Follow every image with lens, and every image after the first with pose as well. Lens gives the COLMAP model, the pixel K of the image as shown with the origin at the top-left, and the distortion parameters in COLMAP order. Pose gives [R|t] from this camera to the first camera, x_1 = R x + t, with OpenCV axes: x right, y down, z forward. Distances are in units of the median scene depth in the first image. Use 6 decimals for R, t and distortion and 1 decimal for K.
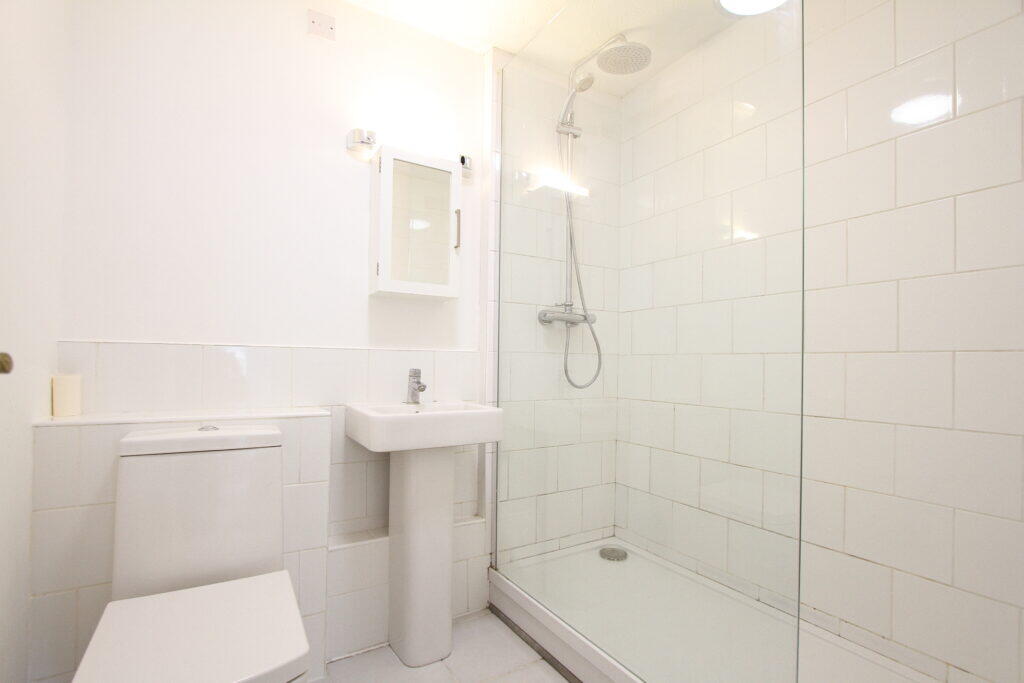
lens RADIAL K [[464.5, 0, 515.8], [0, 464.5, 362.0], [0, 0, 1]] dist [-0.036545, -0.000654]
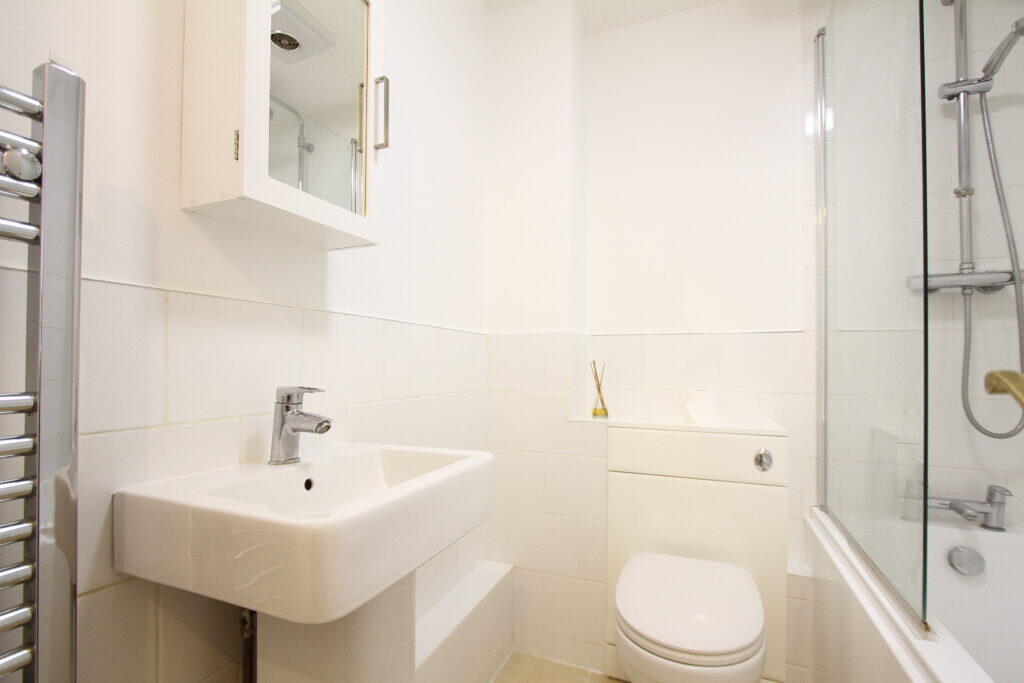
lens RADIAL K [[464.5, 0, 515.8], [0, 464.5, 362.0], [0, 0, 1]] dist [-0.036545, -0.000654]
pose [[0.860511, -0.013212, 0.509261, -0.460684], [0.011491, 0.999913, 0.006526, -0.022714], [-0.509303, 0.000236, 0.860588, 0.861421]]
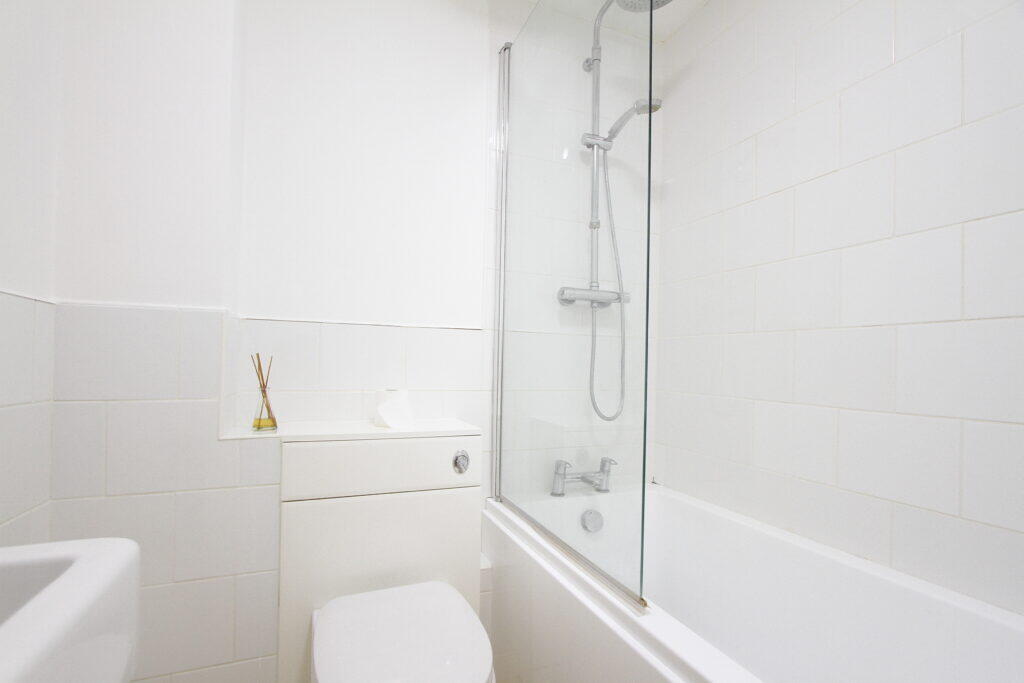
lens RADIAL K [[464.5, 0, 515.8], [0, 464.5, 362.0], [0, 0, 1]] dist [-0.036545, -0.000654]
pose [[0.256812, -0.009900, 0.966411, -0.431164], [-0.014231, 0.999800, 0.014023, -0.020724], [-0.966357, -0.017355, 0.256620, 0.953387]]
